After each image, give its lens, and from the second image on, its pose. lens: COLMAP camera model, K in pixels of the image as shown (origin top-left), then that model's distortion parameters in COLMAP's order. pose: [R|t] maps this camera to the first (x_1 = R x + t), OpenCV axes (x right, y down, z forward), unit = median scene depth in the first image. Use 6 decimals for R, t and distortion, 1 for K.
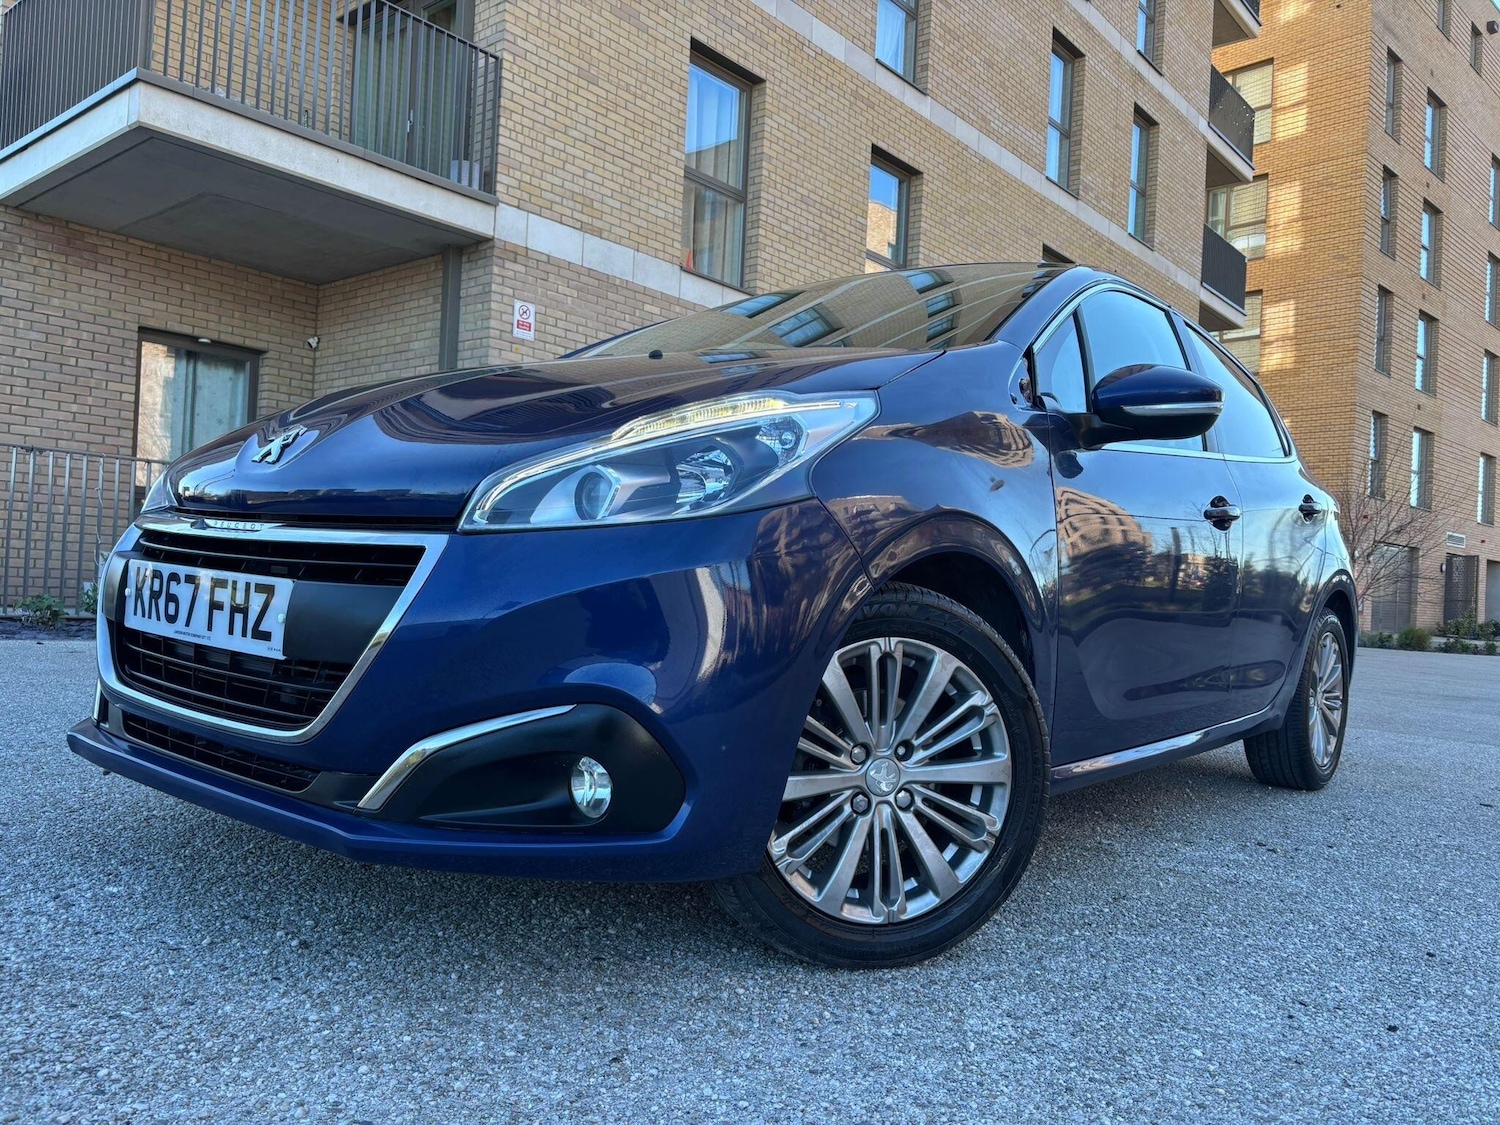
lens RADIAL K [[1123.7, 0, 752.5], [0, 1123.7, 572.7], [0, 0, 1]] dist [0.042375, -0.043715]
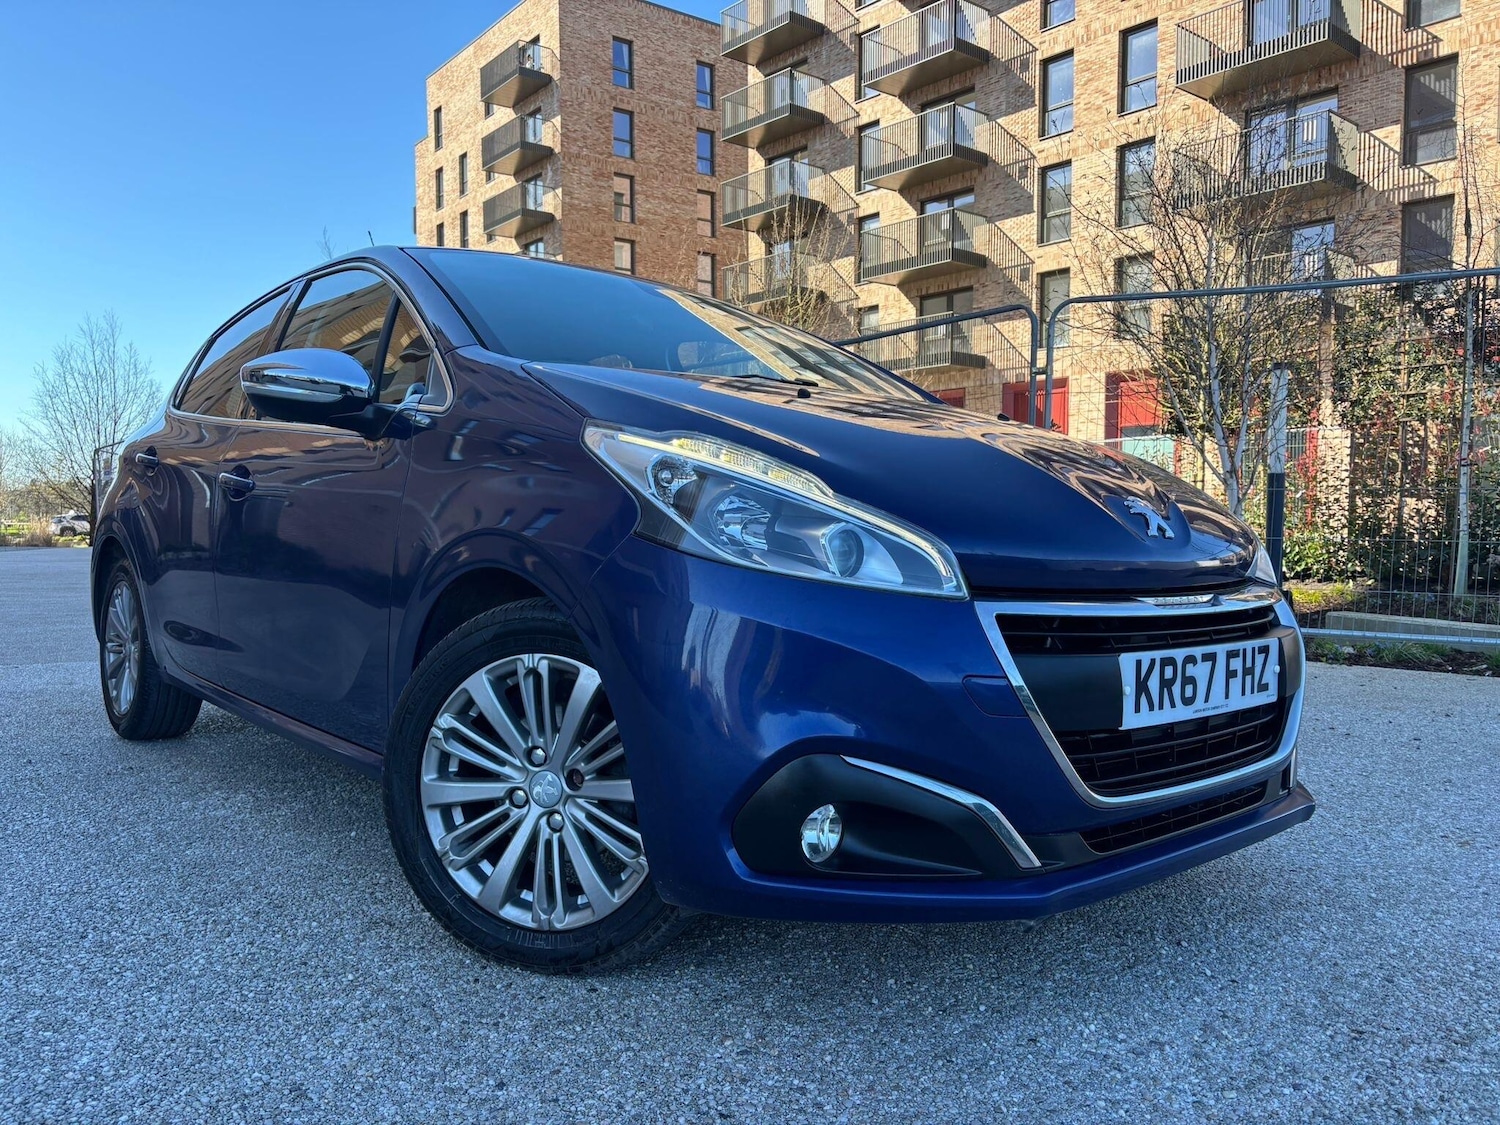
lens RADIAL K [[1146.1, 0, 758.5], [0, 1146.1, 566.9], [0, 0, 1]] dist [0.039907, -0.047390]
pose [[0.163009, -0.094964, 0.982044, -0.445262], [0.005703, 0.995431, 0.095312, -0.050545], [-0.986608, -0.009937, 0.162806, 0.342654]]
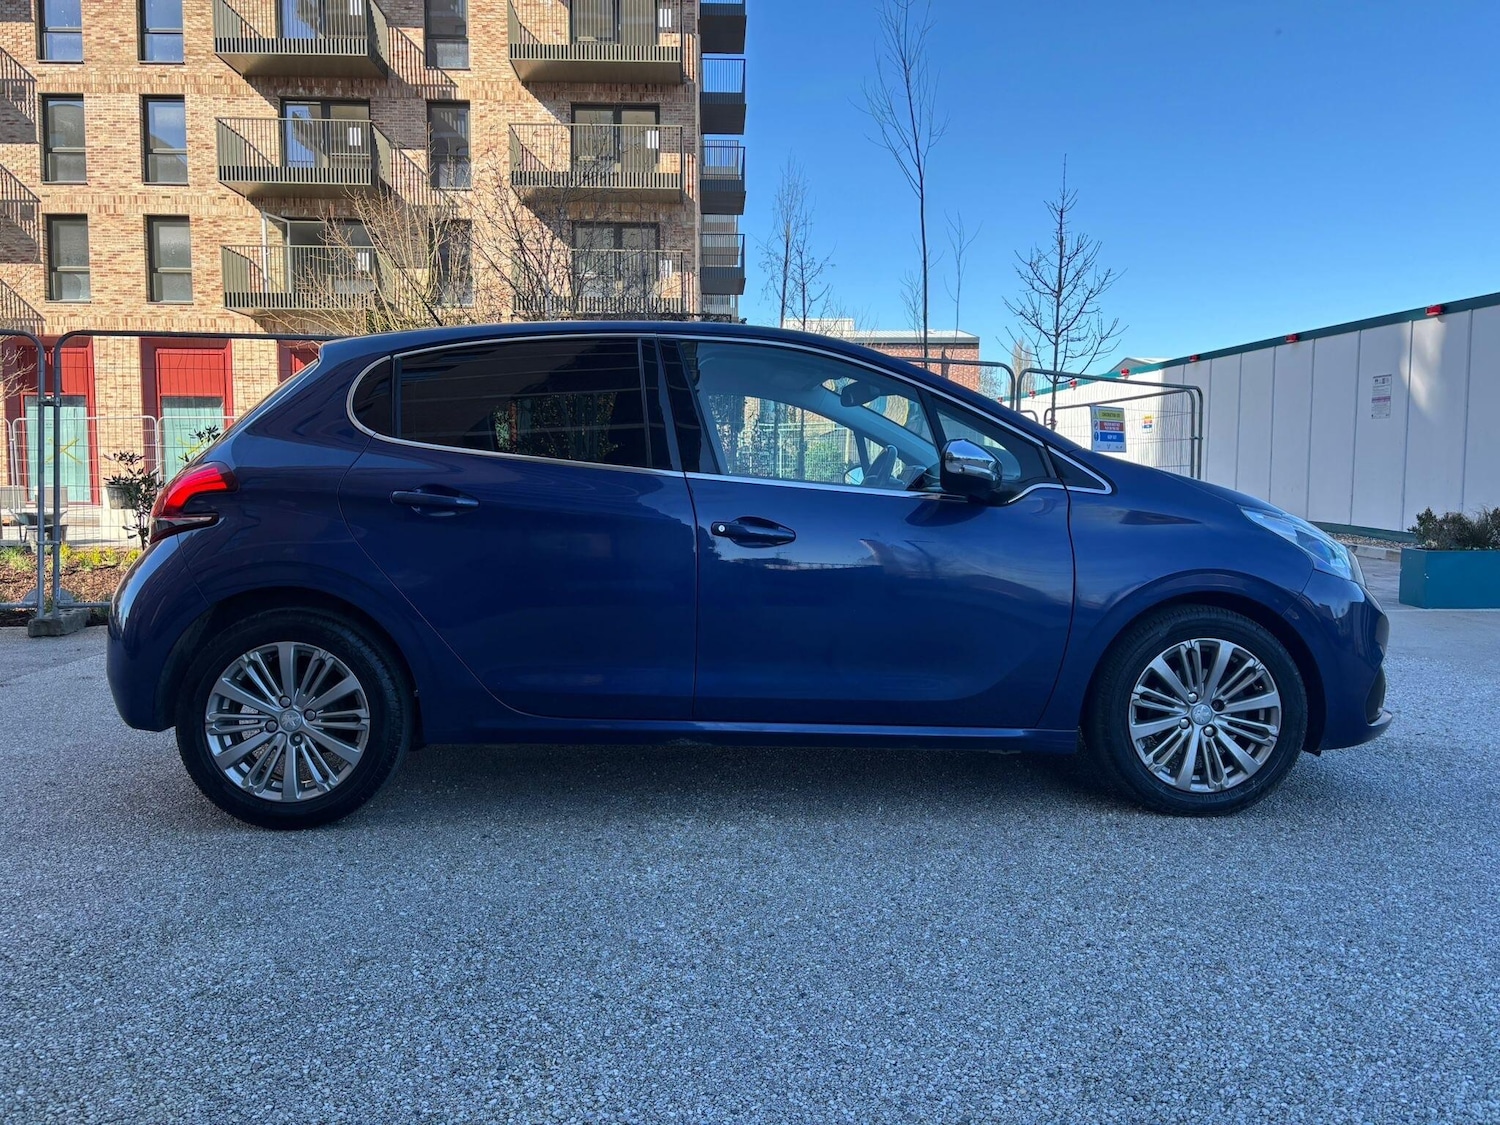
lens RADIAL K [[1123.7, 0, 752.5], [0, 1123.7, 572.7], [0, 0, 1]] dist [0.042375, -0.043715]
pose [[-0.664596, -0.112440, 0.738695, -0.403860], [-0.039317, 0.992506, 0.115700, -0.080707], [-0.746168, 0.047851, -0.664036, 0.939539]]
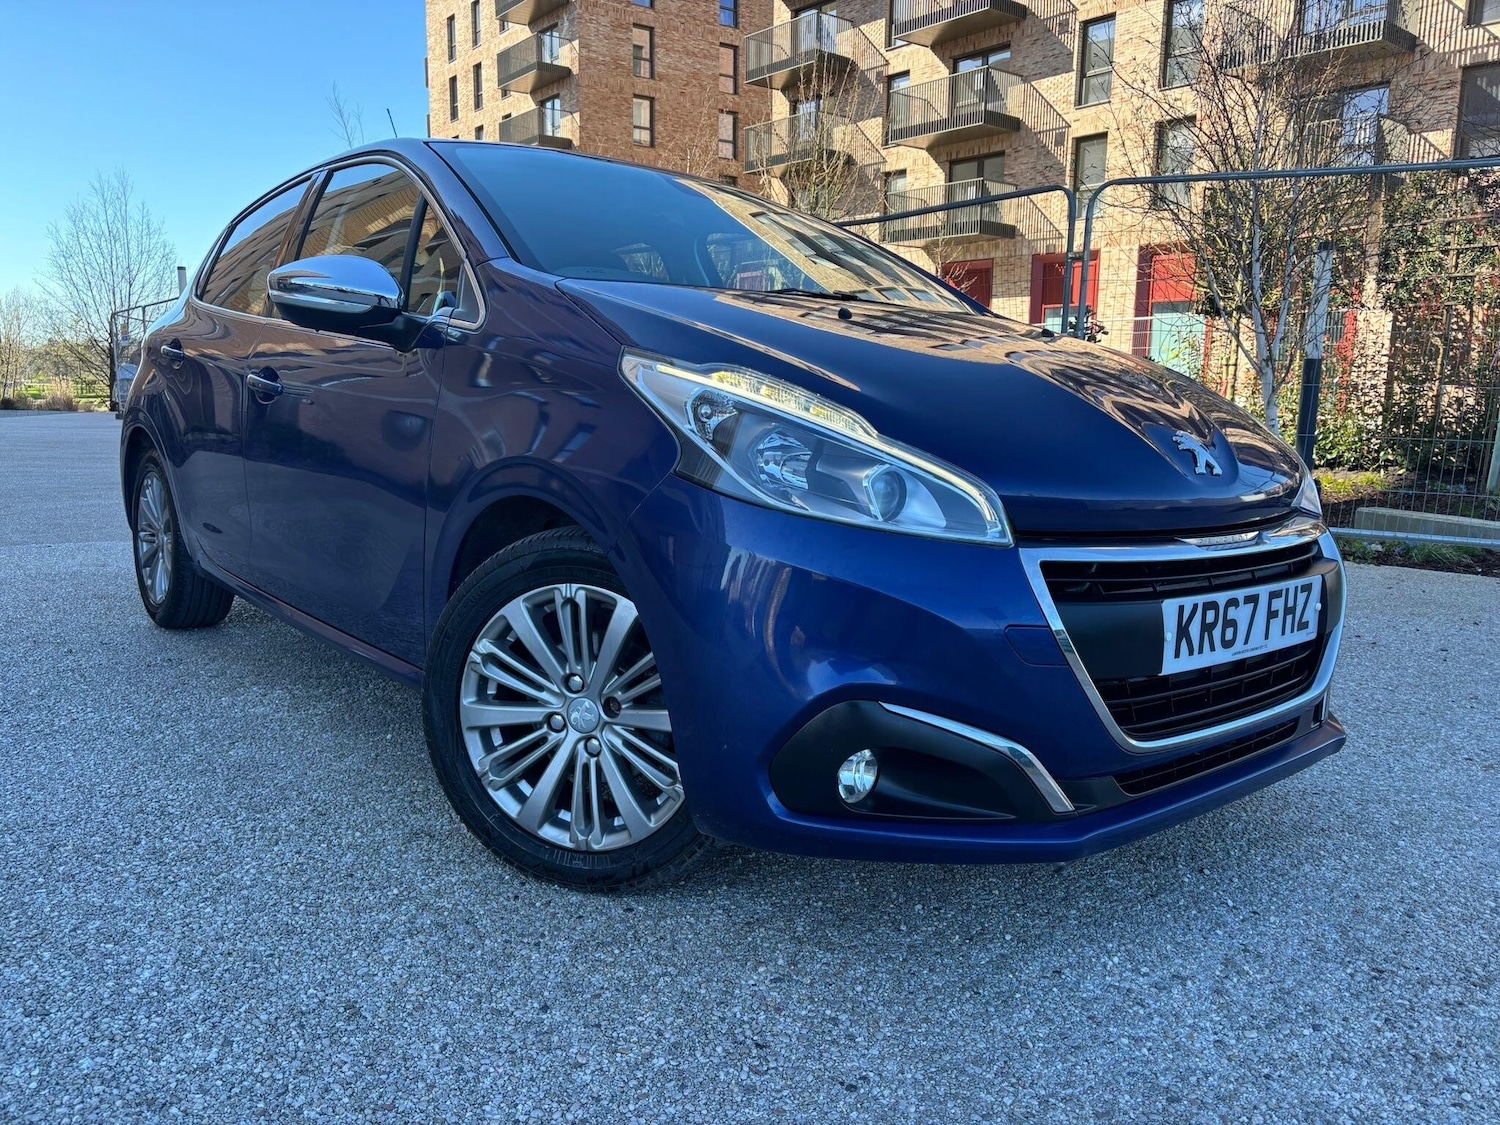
lens RADIAL K [[1144.1, 0, 750.0], [0, 1144.1, 562.5], [0, 0, 1]] dist [0.051693, -0.057936]
pose [[0.186335, -0.197147, 0.962503, -0.441712], [-0.007118, 0.979364, 0.201979, -0.066024], [-0.982461, -0.044487, 0.181086, 0.348928]]
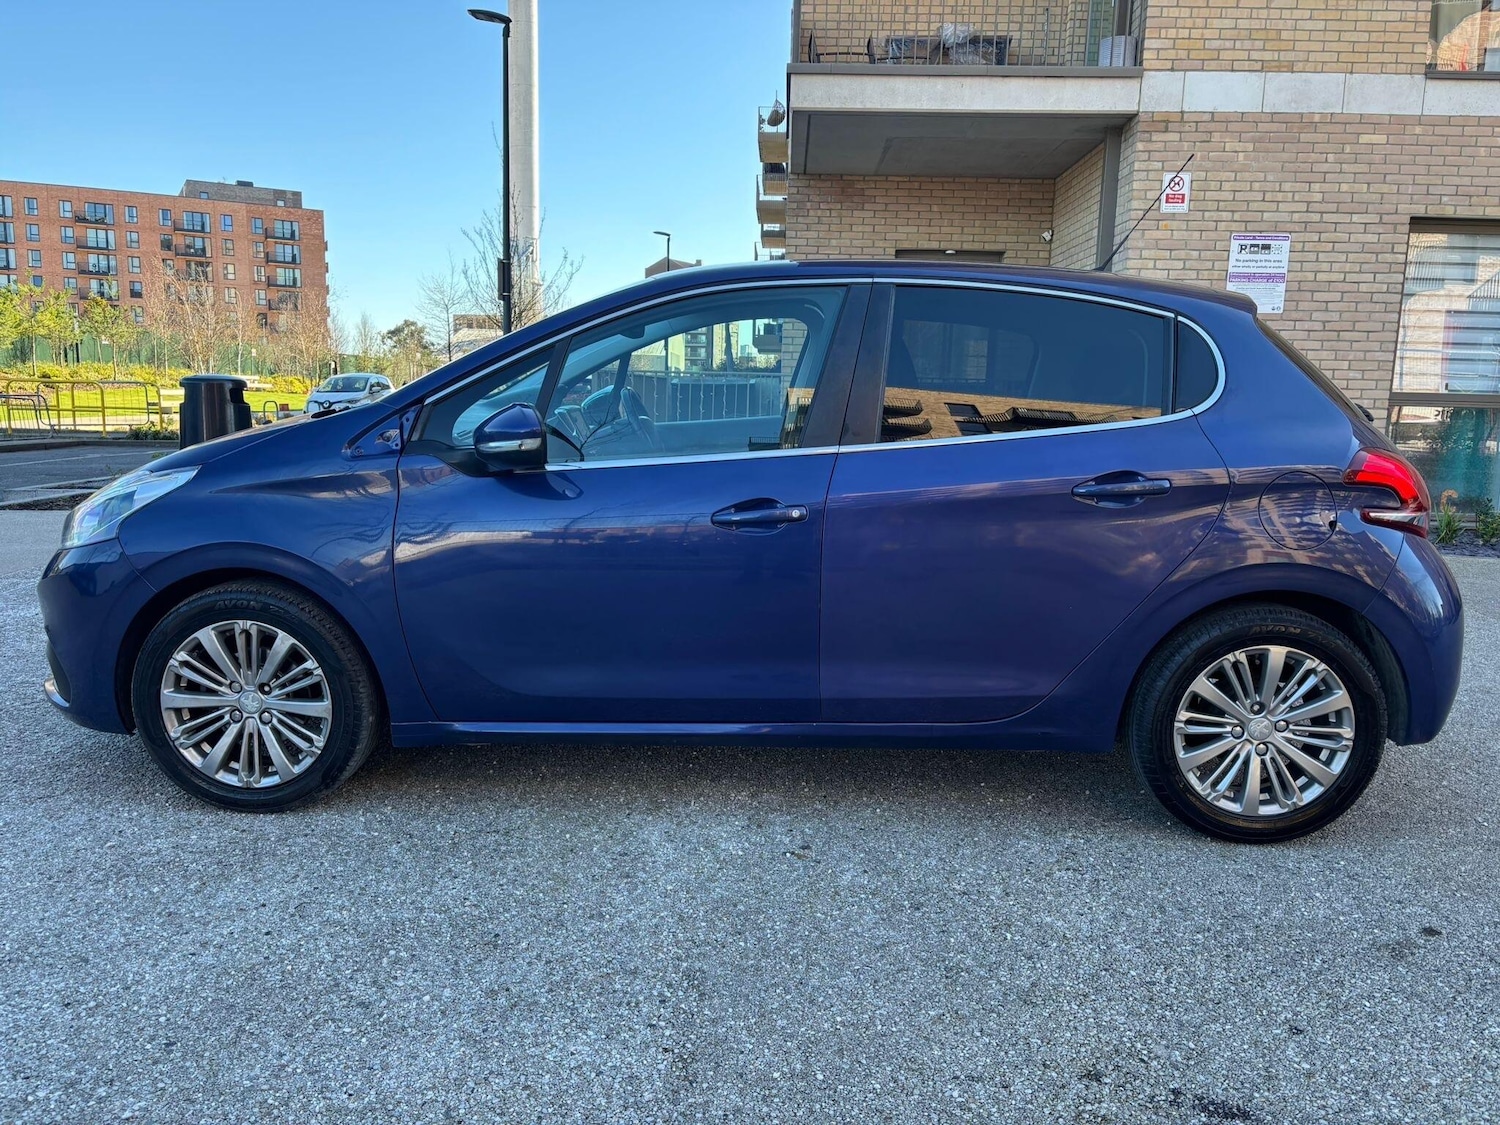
lens RADIAL K [[1123.7, 0, 752.5], [0, 1123.7, 572.7], [0, 0, 1]] dist [0.042375, -0.043715]
pose [[0.622636, 0.095695, -0.776638, 0.520995], [0.014195, 0.990950, 0.133482, -0.060845], [0.782383, -0.094135, 0.615642, 0.165321]]
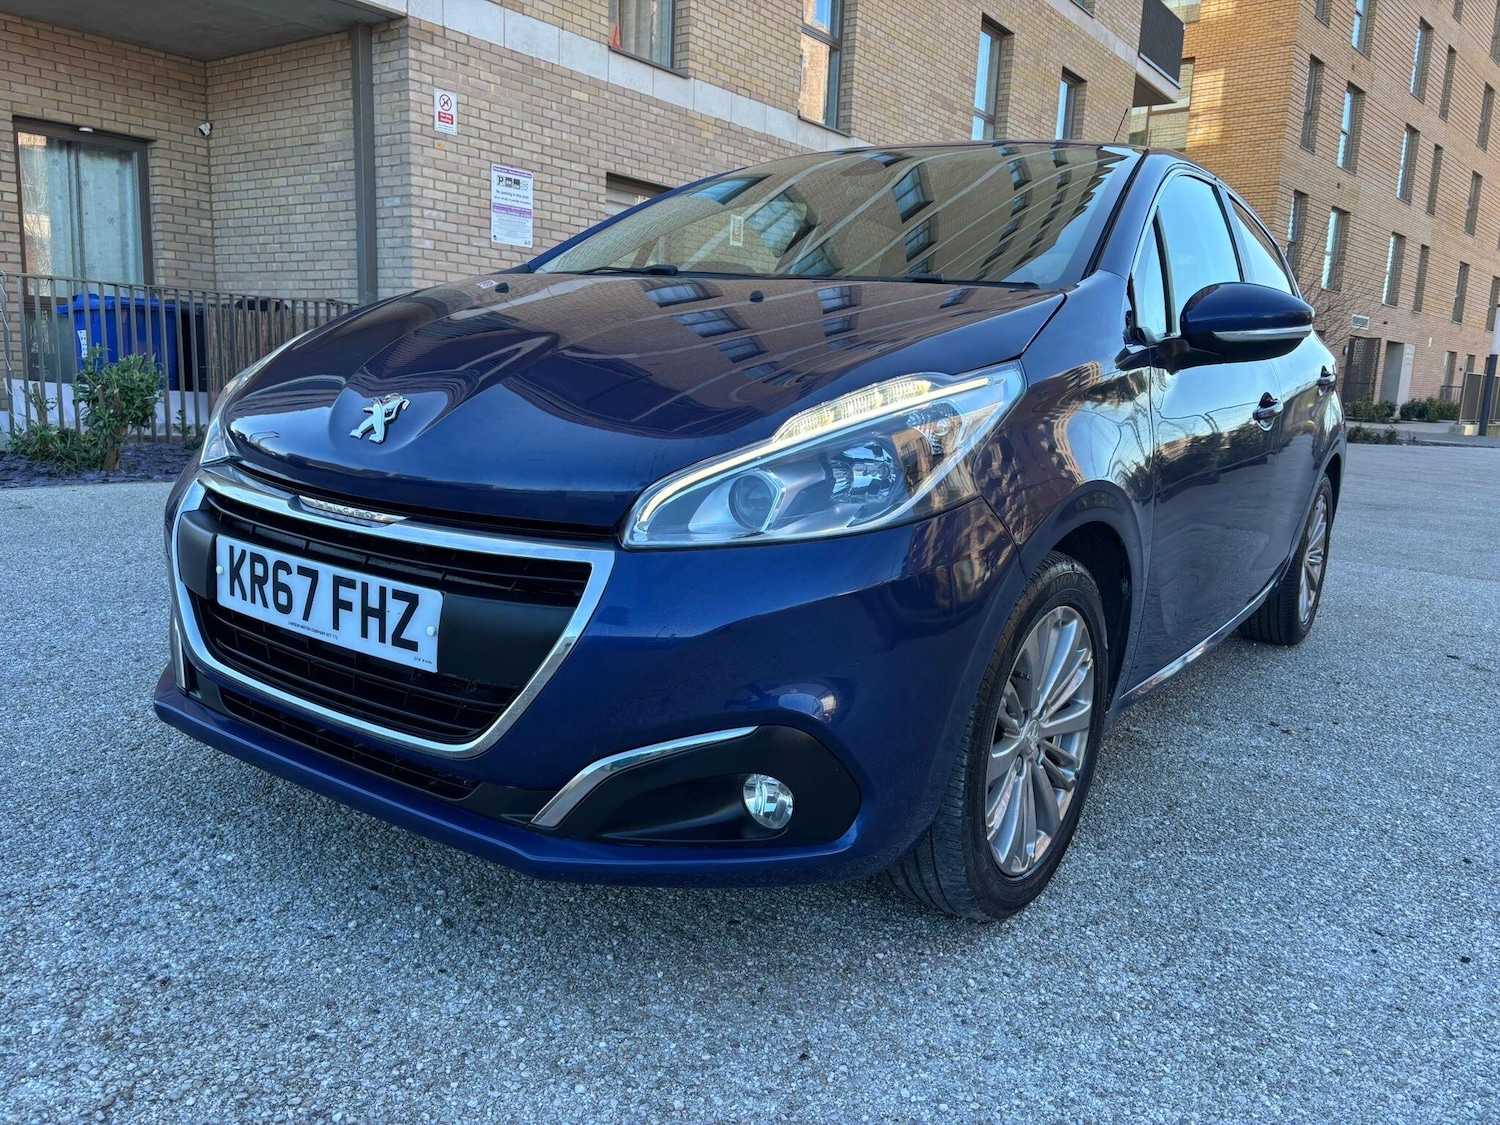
lens RADIAL K [[1120.5, 0, 734.5], [0, 1120.5, 562.0], [0, 0, 1]] dist [0.073570, -0.087072]
pose [[0.997555, -0.019135, 0.067216, -0.055055], [0.006380, 0.982706, 0.185061, -0.048911], [-0.069595, -0.184179, 0.980426, 0.011239]]
